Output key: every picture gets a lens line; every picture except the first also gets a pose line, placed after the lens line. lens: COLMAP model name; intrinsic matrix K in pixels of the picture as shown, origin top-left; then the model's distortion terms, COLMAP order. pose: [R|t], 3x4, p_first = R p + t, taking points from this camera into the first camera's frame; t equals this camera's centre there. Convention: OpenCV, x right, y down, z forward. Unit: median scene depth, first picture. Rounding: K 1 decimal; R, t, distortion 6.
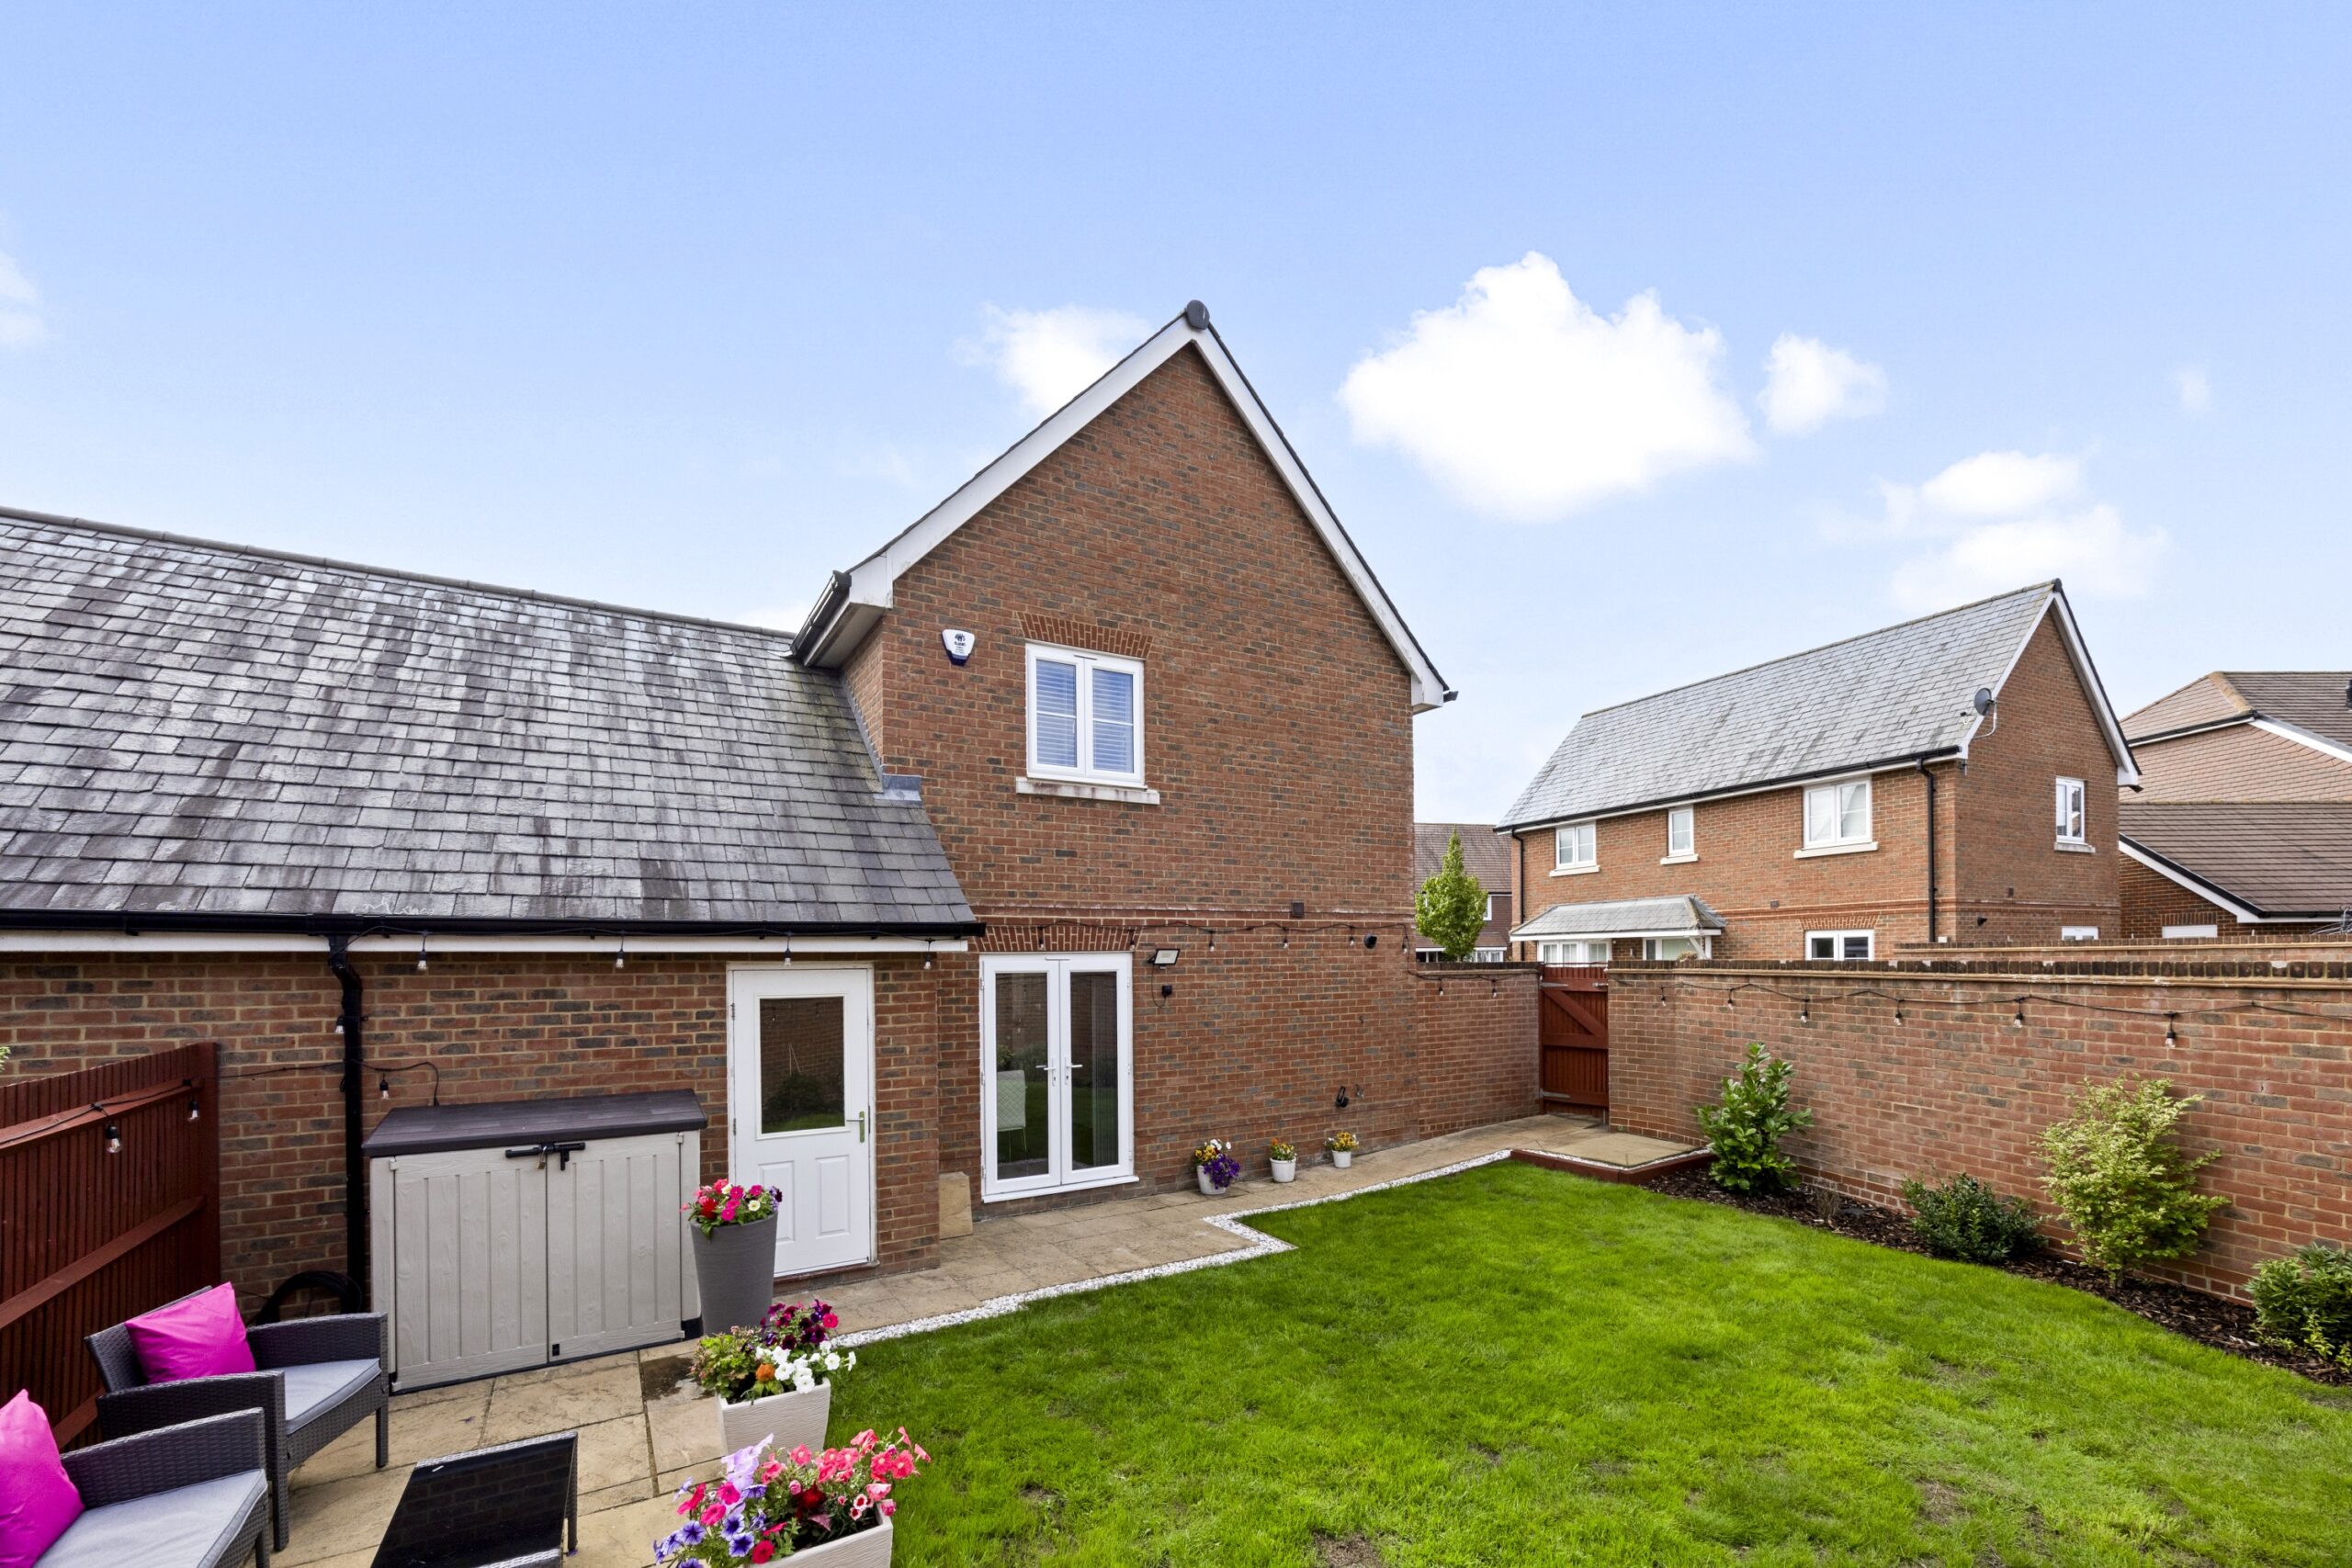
lens RADIAL K [[961.5, 0, 1165.8], [0, 961.5, 966.2], [0, 0, 1]] dist [0.001308, 0.000096]
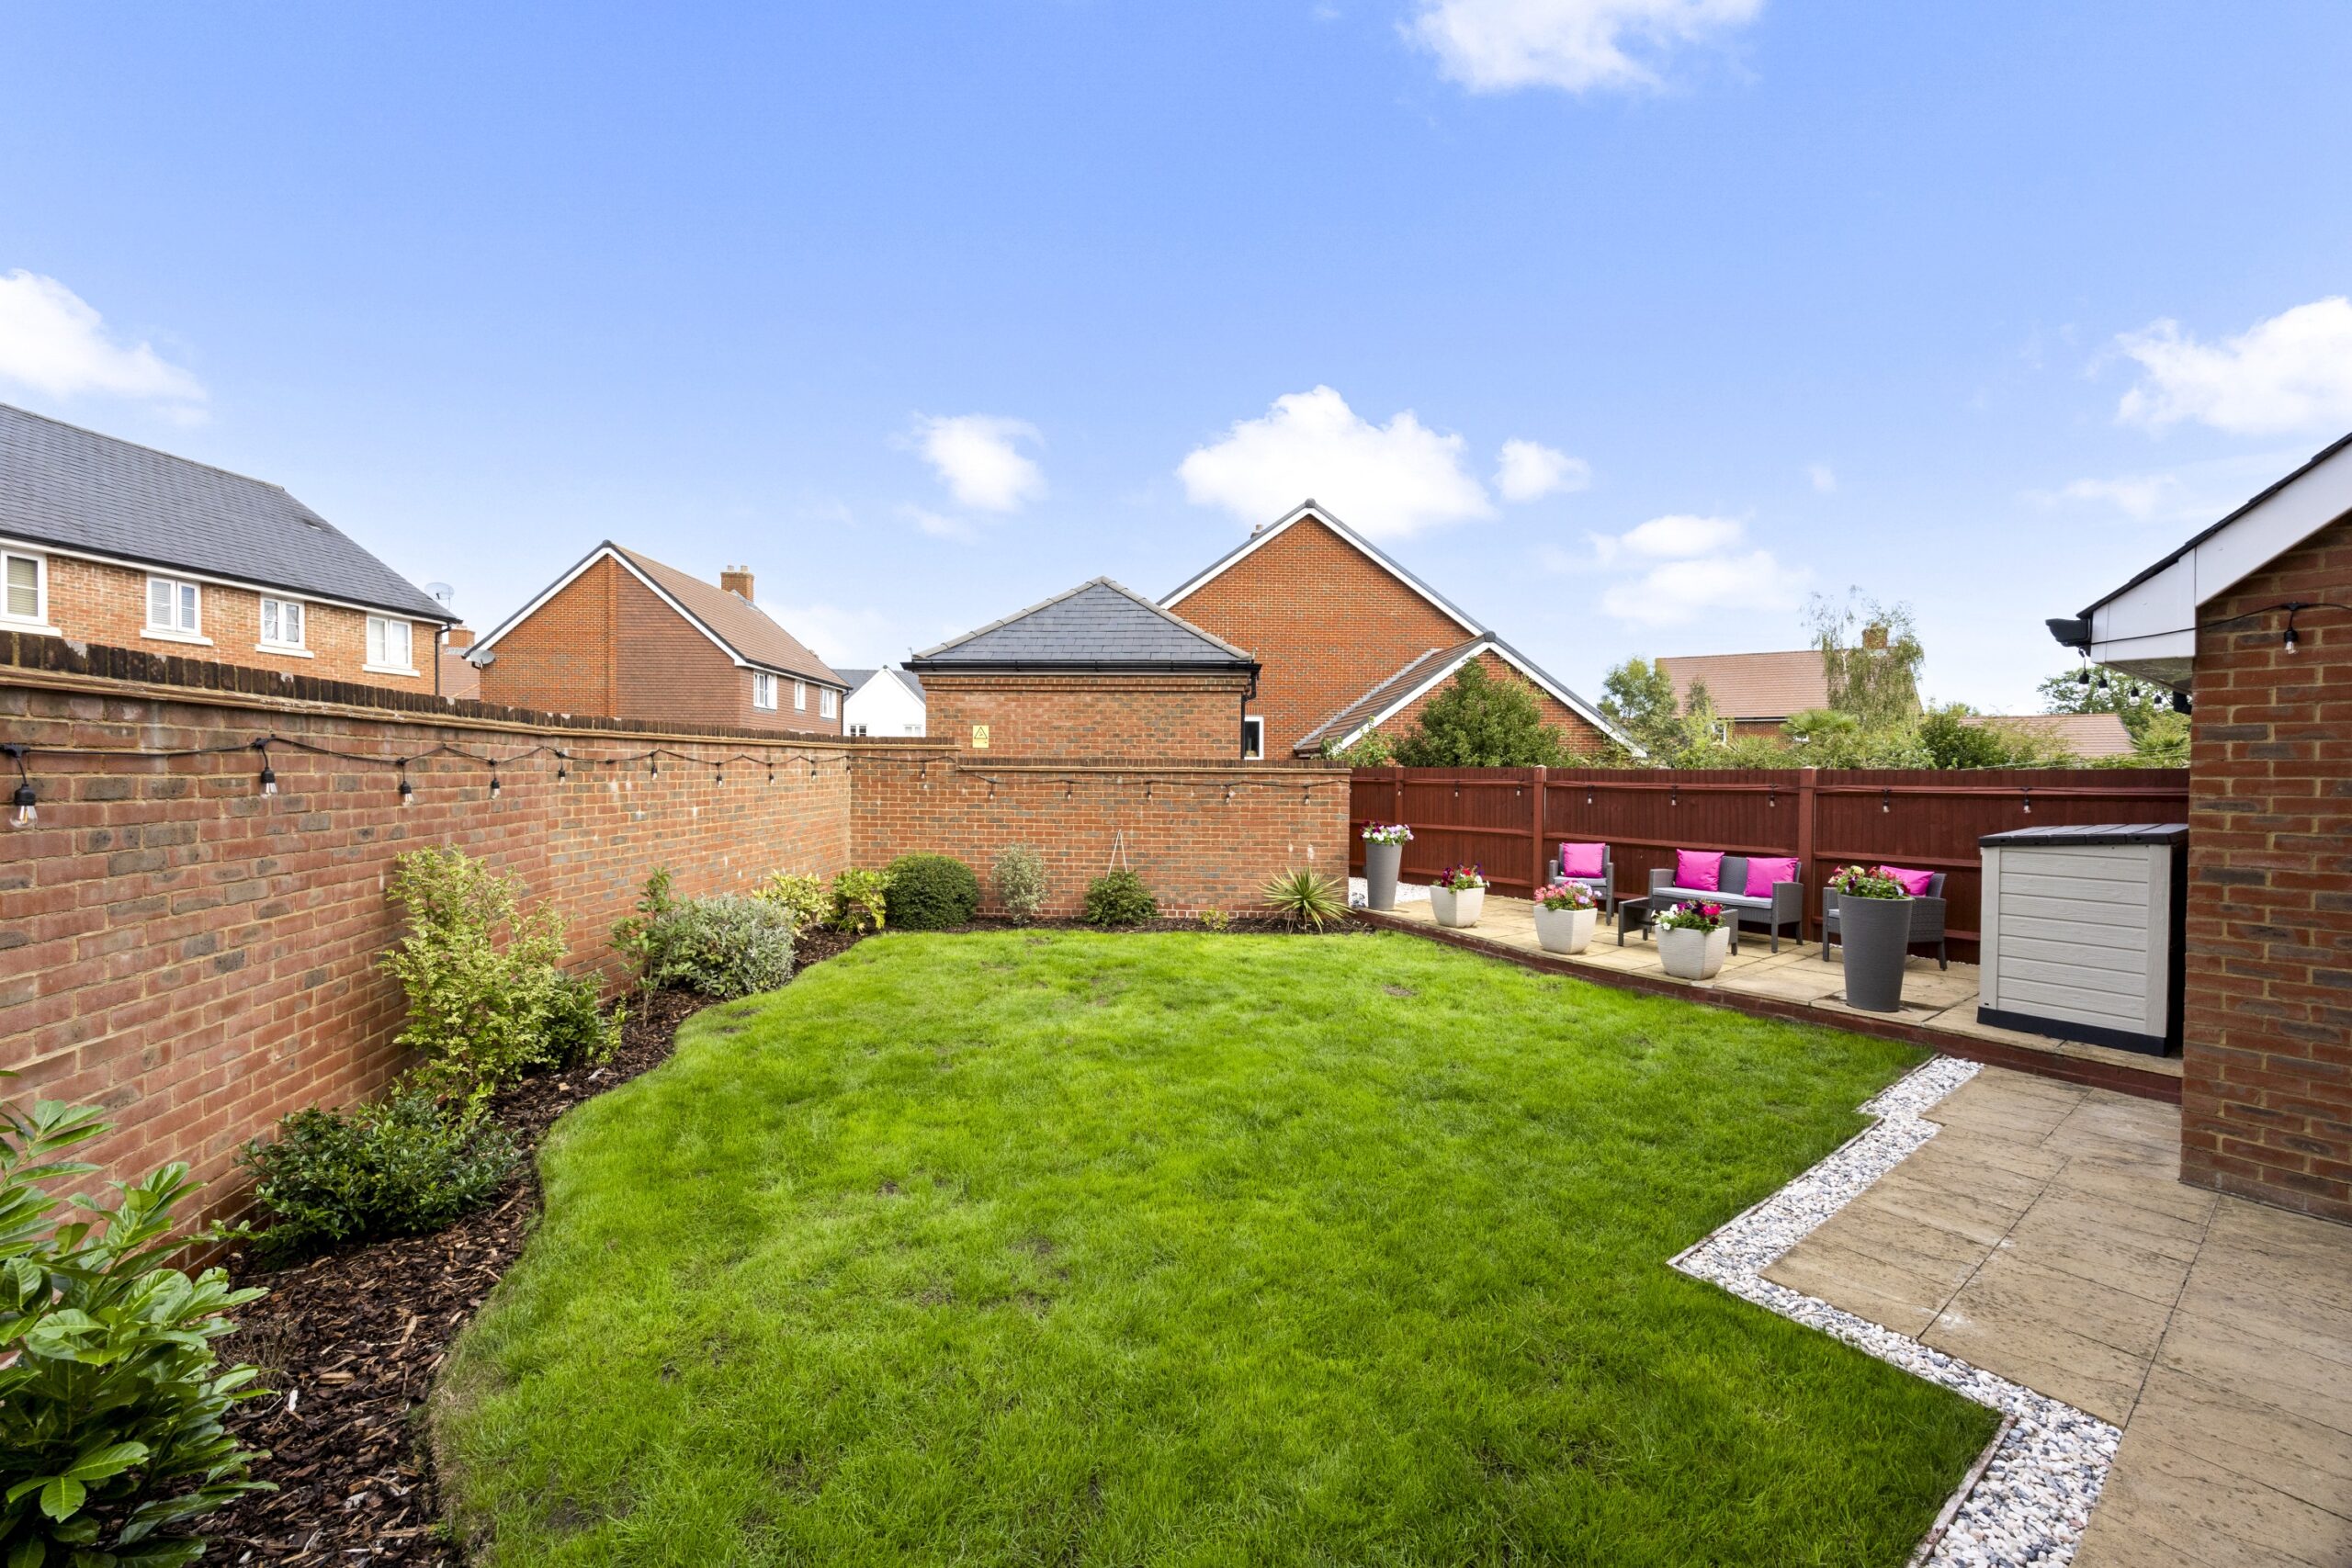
lens RADIAL K [[893.7, 0, 1174.7], [0, 893.7, 774.1], [0, 0, 1]] dist [0.000708, 0.000045]
pose [[-0.996135, 0.005089, -0.087683, 0.358389], [0.003775, 0.999878, 0.015154, 0.036023], [0.087749, 0.014764, -0.996033, 1.207076]]
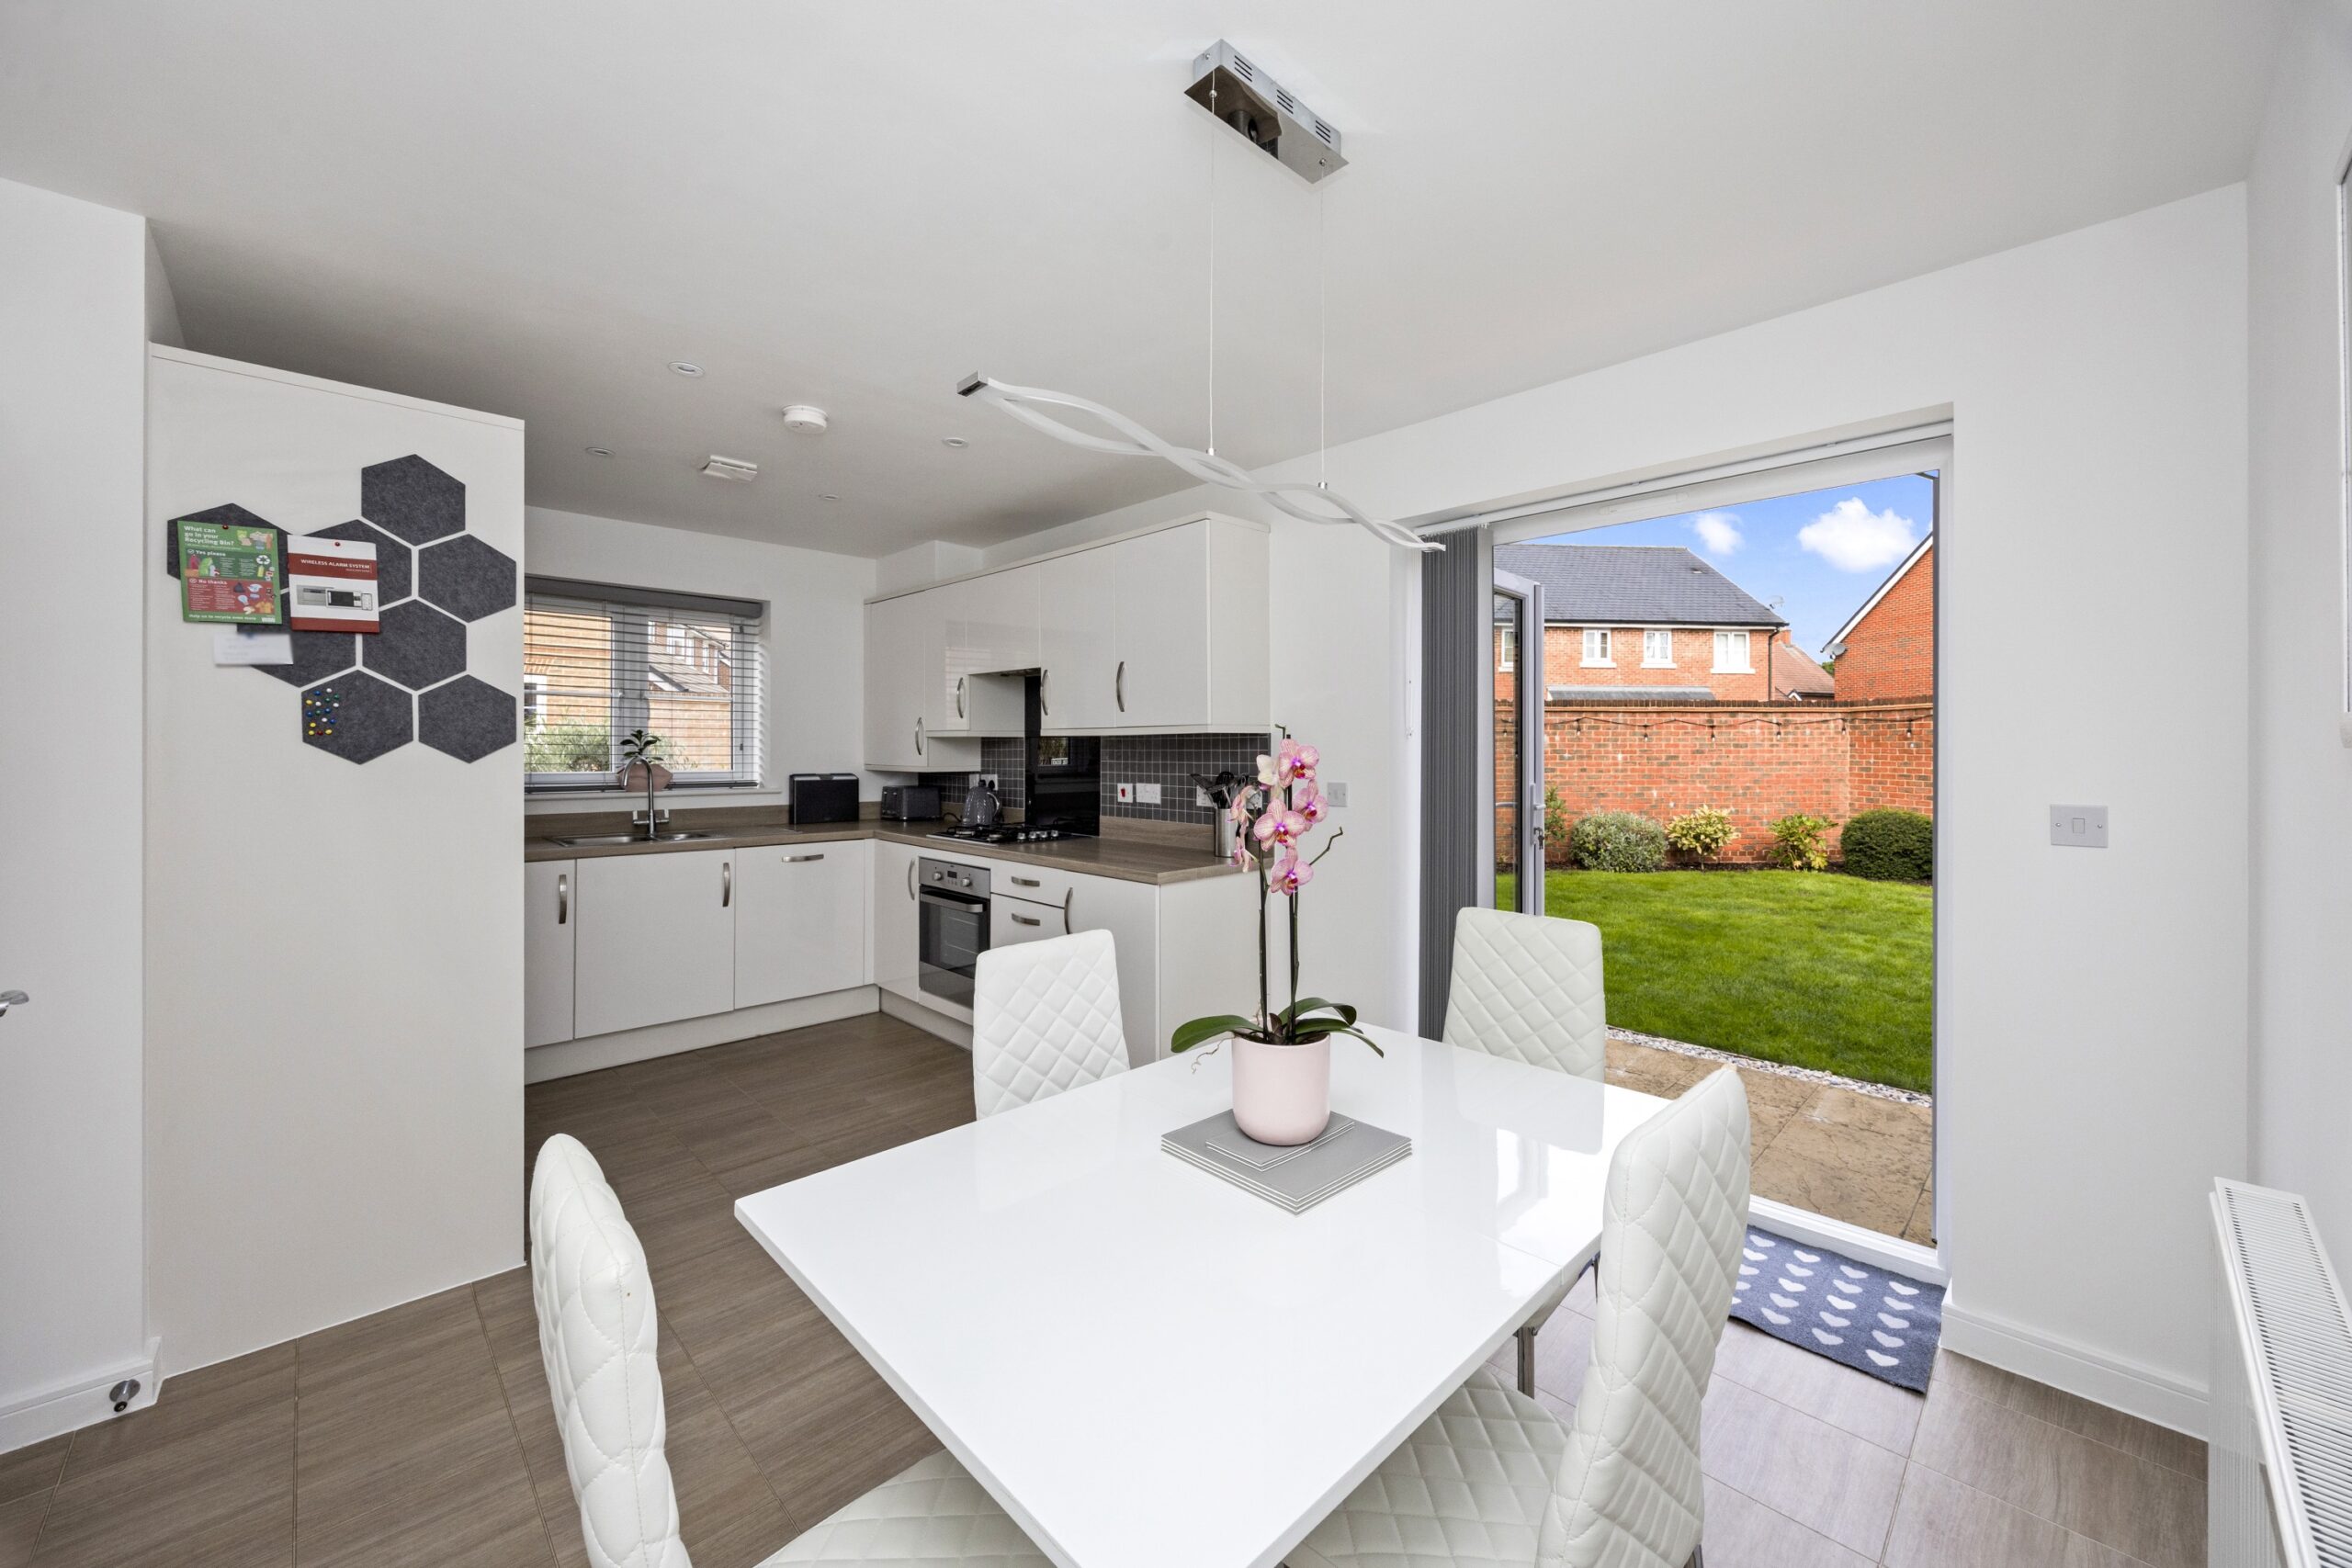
lens RADIAL K [[899.4, 0, 1186.7], [0, 899.4, 754.1], [0, 0, 1]] dist [-0.000080, 0.000002]
pose [[-0.236749, 0.006986, 0.971546, -0.375176], [0.007938, 0.999955, -0.005256, 0.080295], [-0.971538, 0.006468, -0.236794, 1.235269]]
